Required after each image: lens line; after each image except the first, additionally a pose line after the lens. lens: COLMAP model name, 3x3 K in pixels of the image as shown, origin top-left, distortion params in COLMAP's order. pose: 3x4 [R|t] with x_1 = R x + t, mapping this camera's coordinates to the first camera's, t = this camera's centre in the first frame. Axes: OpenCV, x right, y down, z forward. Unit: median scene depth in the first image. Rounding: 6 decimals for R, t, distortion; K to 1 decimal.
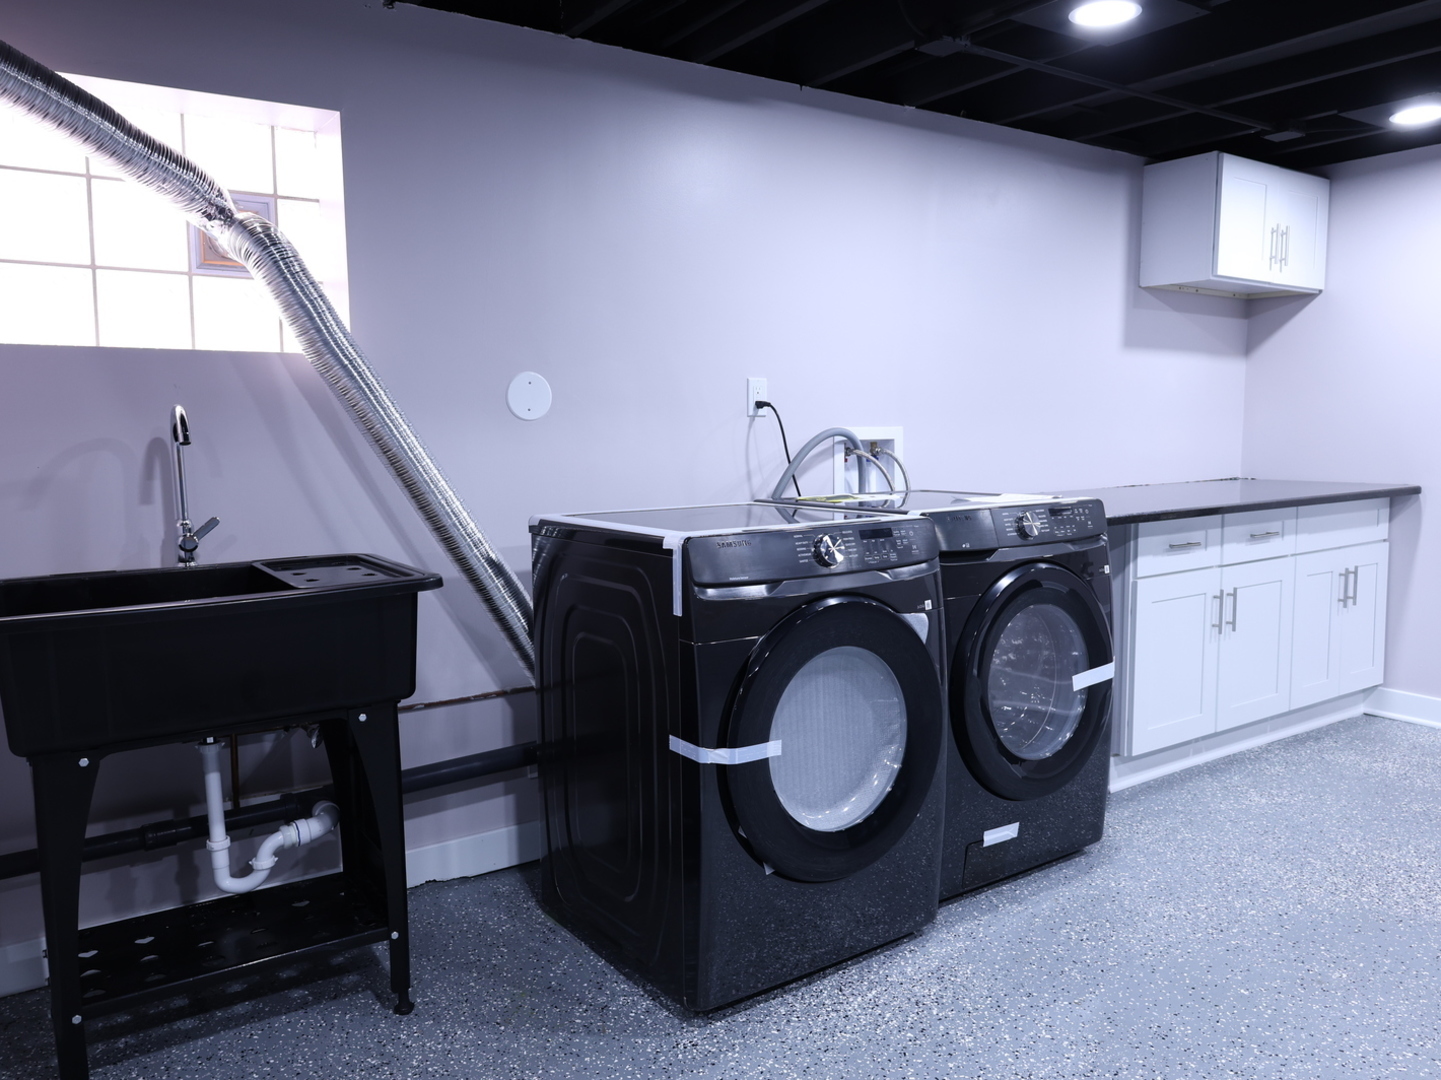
lens RADIAL K [[1122.7, 0, 723.9], [0, 1122.7, 542.5], [0, 0, 1]] dist [-0.019641, 0.018953]
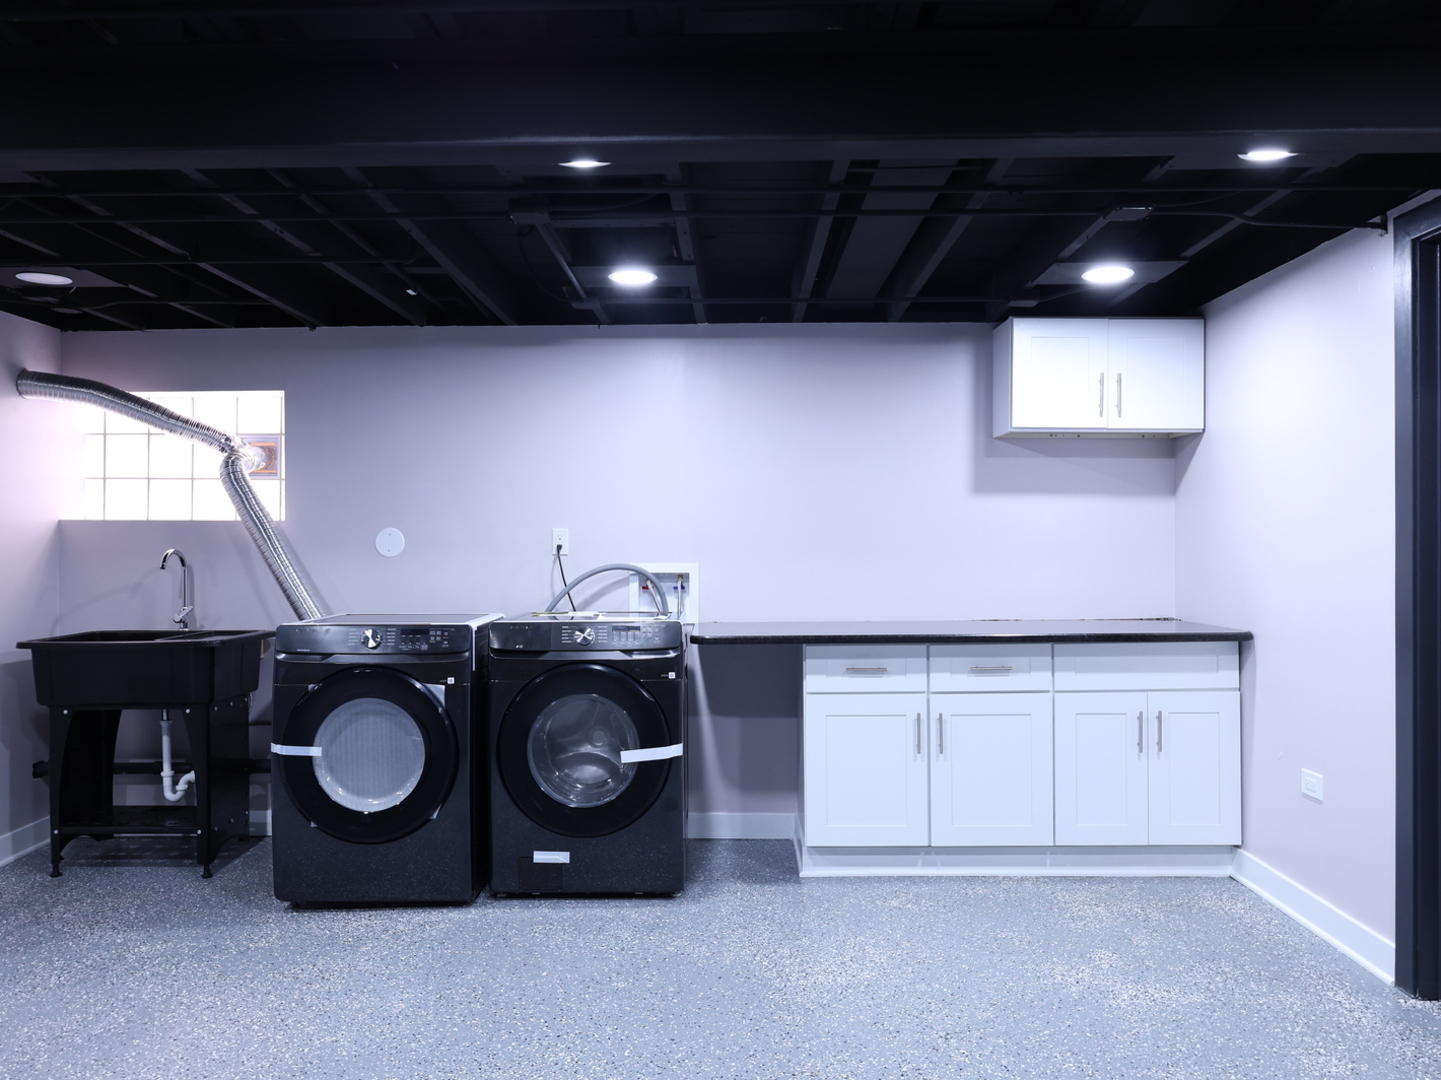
lens RADIAL K [[1122.7, 0, 700.9], [0, 1122.7, 543.0], [0, 0, 1]] dist [-0.019641, 0.018953]
pose [[0.809625, 0.004437, -0.586931, 1.298023], [-0.066989, 0.994136, -0.084890, -0.023892], [0.583113, 0.108047, 0.805174, -0.061063]]
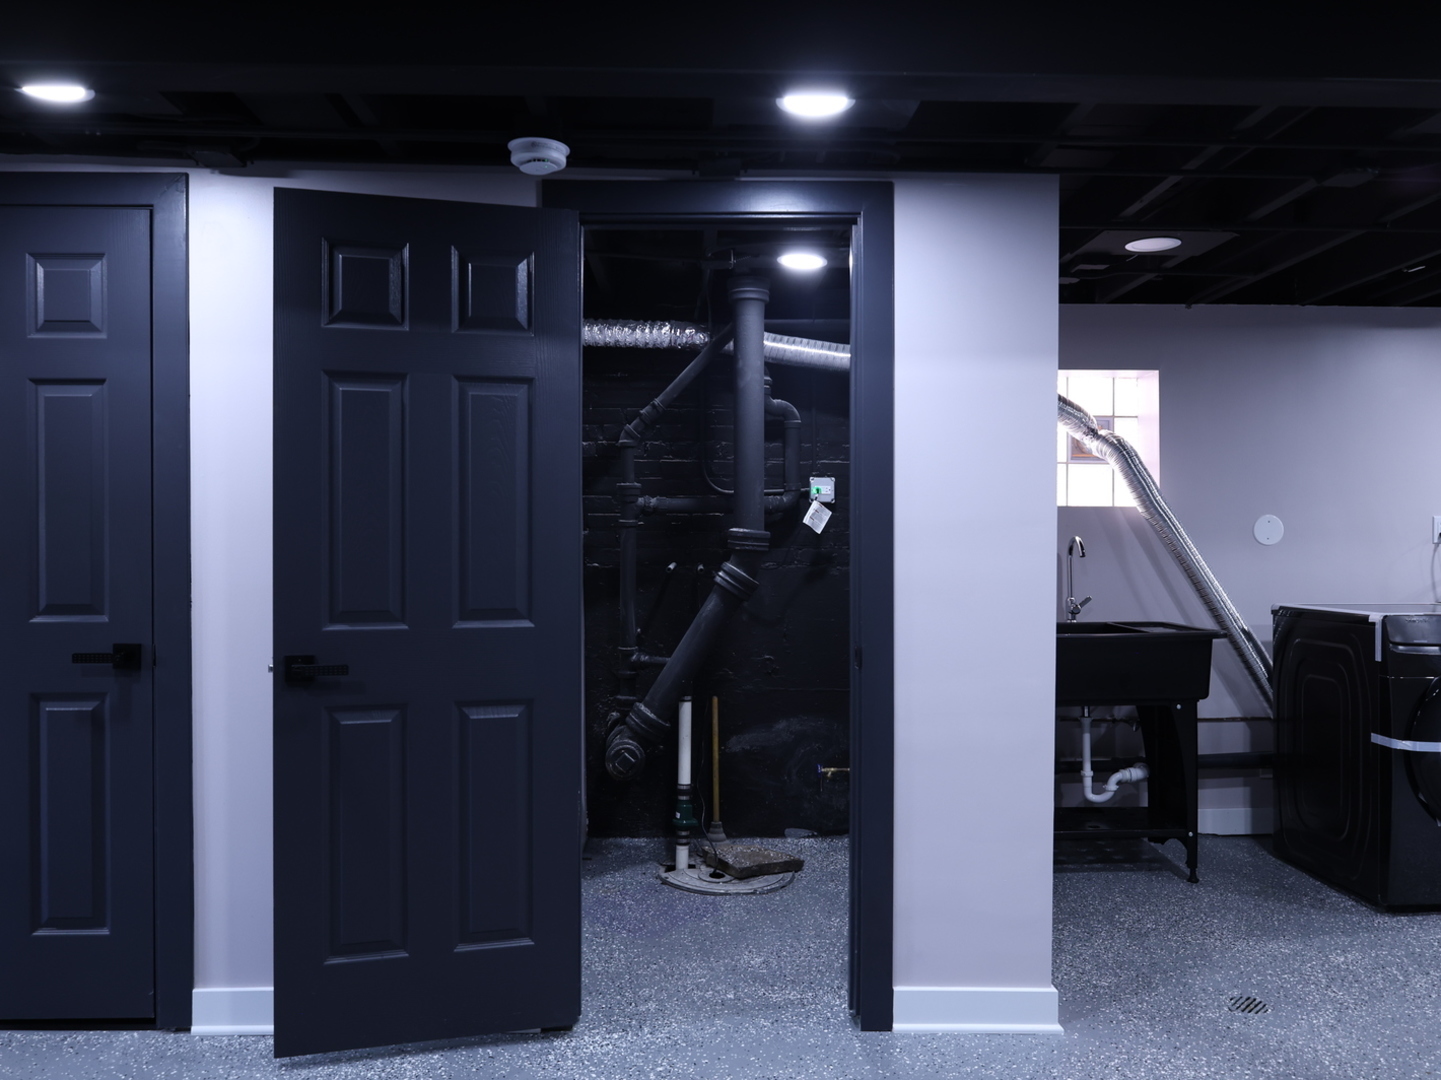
lens RADIAL K [[1122.7, 0, 717.9], [0, 1122.7, 542.3], [0, 0, 1]] dist [-0.019641, 0.018953]
pose [[0.845977, 0.008462, -0.533152, 0.011837], [-0.063355, 0.994386, -0.084747, 0.077514], [0.529442, 0.105472, 0.841764, -0.822300]]
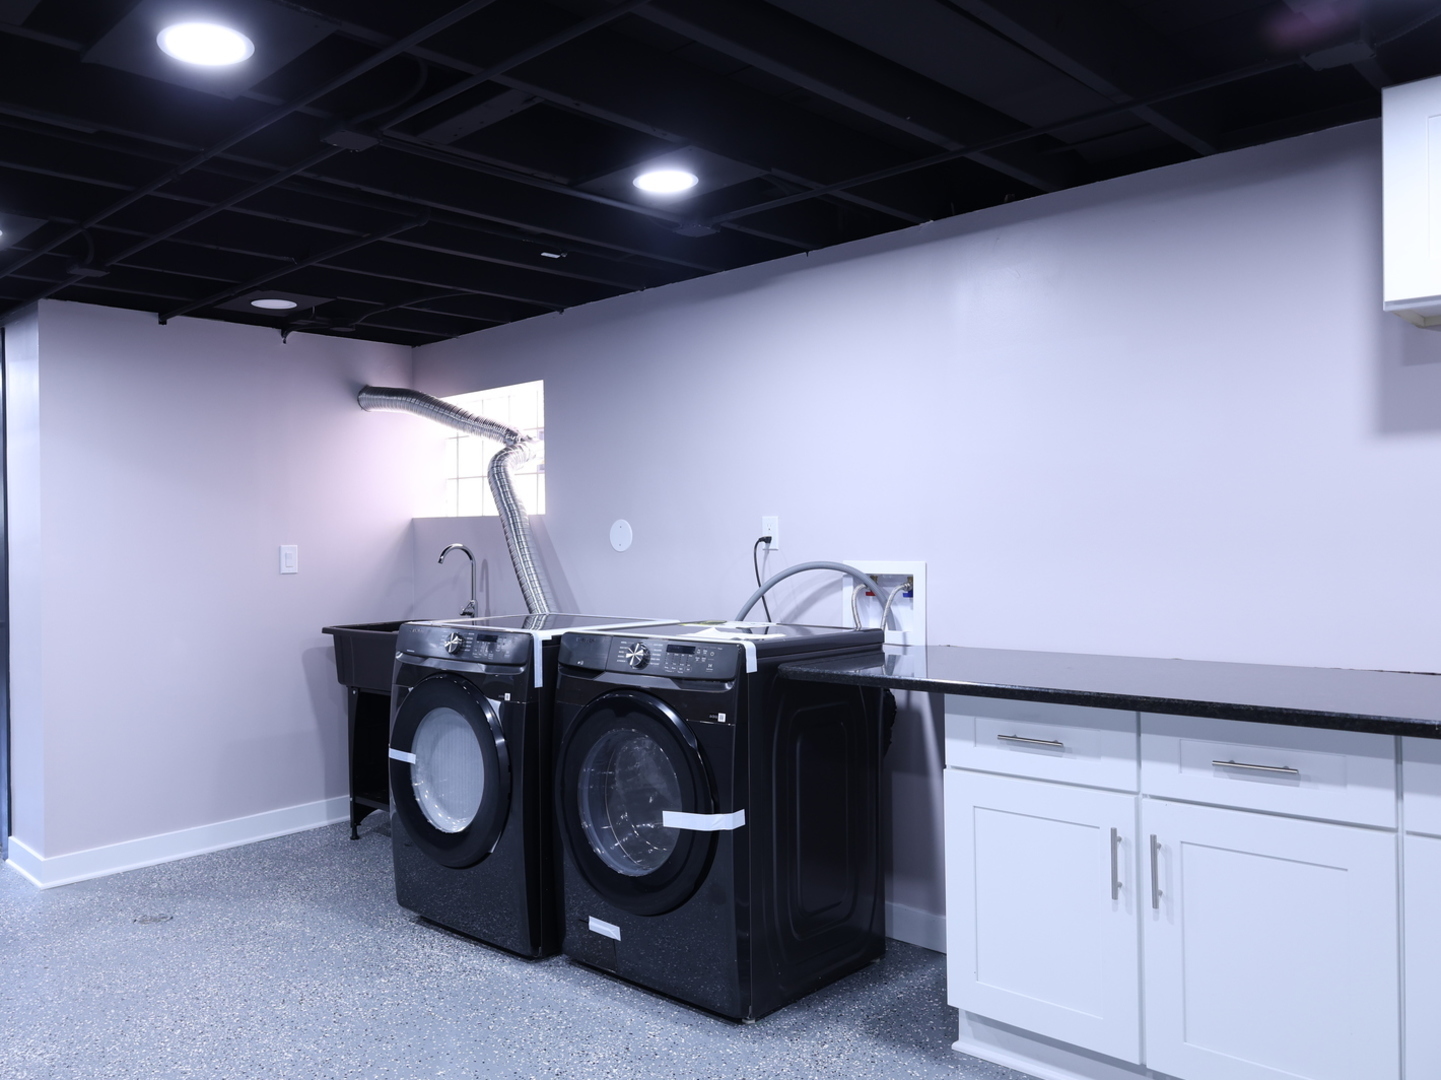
lens RADIAL K [[1122.7, 0, 613.8], [0, 1122.7, 536.2], [0, 0, 1]] dist [-0.019641, 0.018953]
pose [[0.158696, 0.002534, -0.987324, 1.444325], [-0.095290, 0.995368, -0.012762, -0.123662], [0.982718, 0.096107, 0.158203, 0.848888]]
